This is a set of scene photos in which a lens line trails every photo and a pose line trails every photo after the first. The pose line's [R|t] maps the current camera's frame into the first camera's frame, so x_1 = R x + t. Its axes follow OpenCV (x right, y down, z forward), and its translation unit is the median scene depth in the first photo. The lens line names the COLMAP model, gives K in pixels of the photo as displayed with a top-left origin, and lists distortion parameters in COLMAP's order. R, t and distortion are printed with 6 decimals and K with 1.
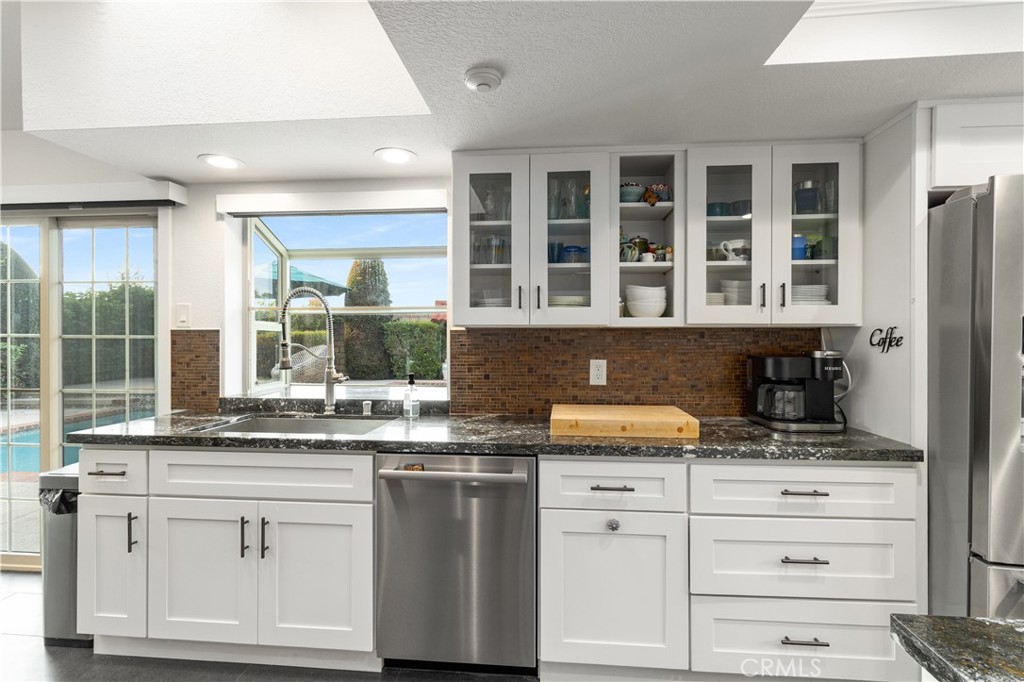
lens RADIAL K [[473.5, 0, 515.3], [0, 473.5, 336.7], [0, 0, 1]] dist [0.001553, 0.000296]
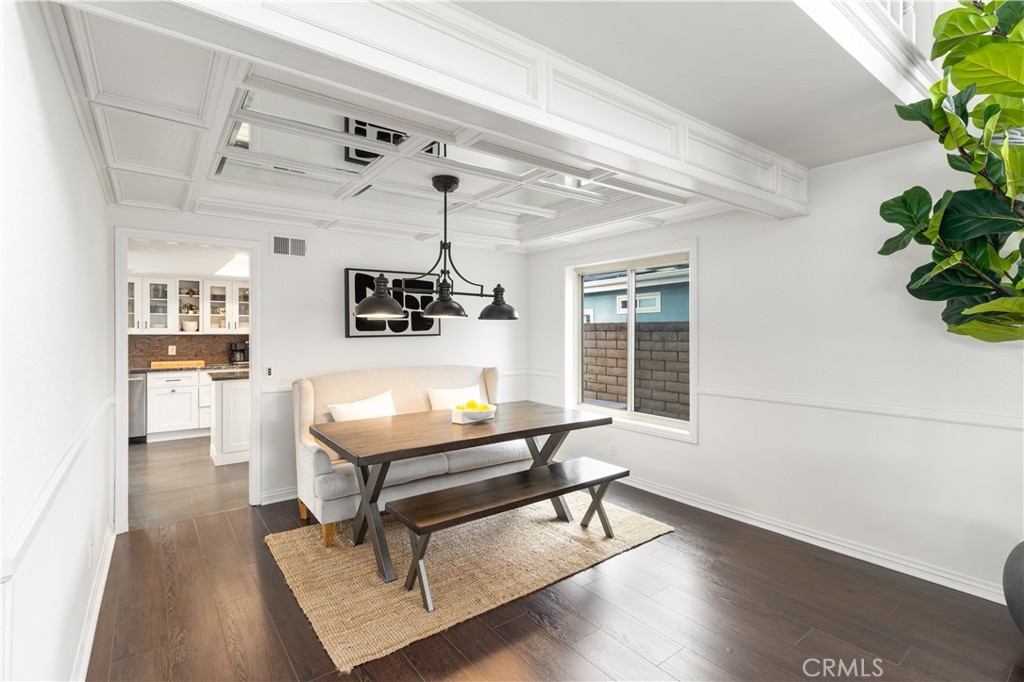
lens RADIAL K [[473.5, 0, 515.2], [0, 473.5, 334.1], [0, 0, 1]] dist [0.001553, 0.000296]
pose [[0.738327, -0.000706, 0.674443, -0.252681], [0.003107, 0.999992, -0.002355, -0.008990], [-0.674436, 0.003834, 0.738323, -2.836284]]
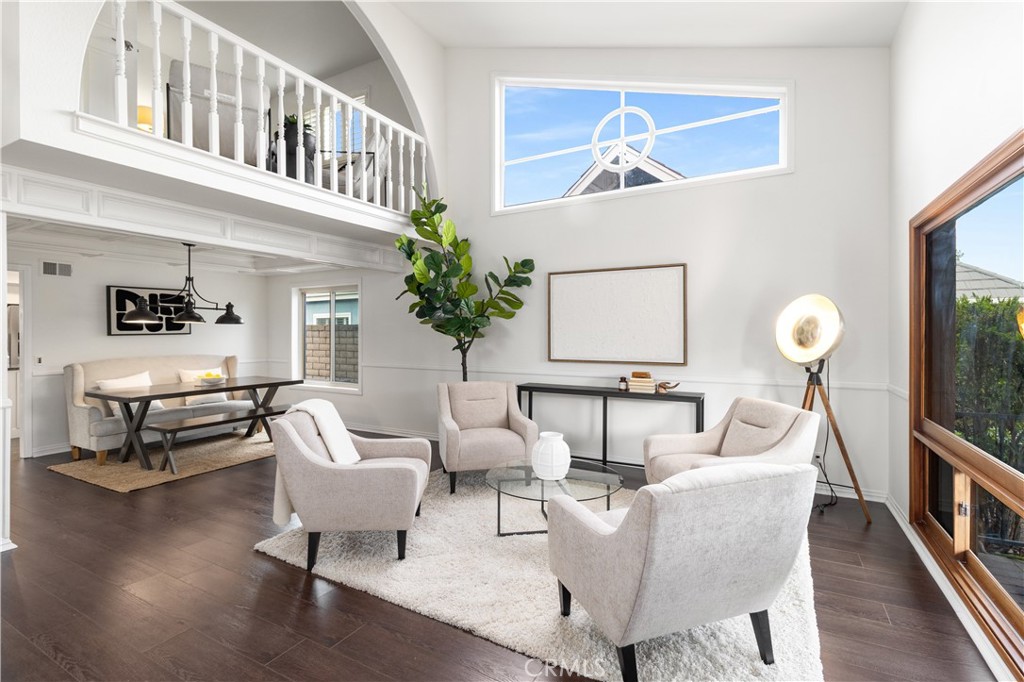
lens RADIAL K [[473.5, 0, 513.7], [0, 473.5, 336.5], [0, 0, 1]] dist [0.001553, 0.000296]
pose [[0.408436, -0.005675, 0.912769, -1.035636], [0.005566, 0.999978, 0.003726, 0.007266], [-0.912770, 0.003559, 0.408459, -4.252377]]
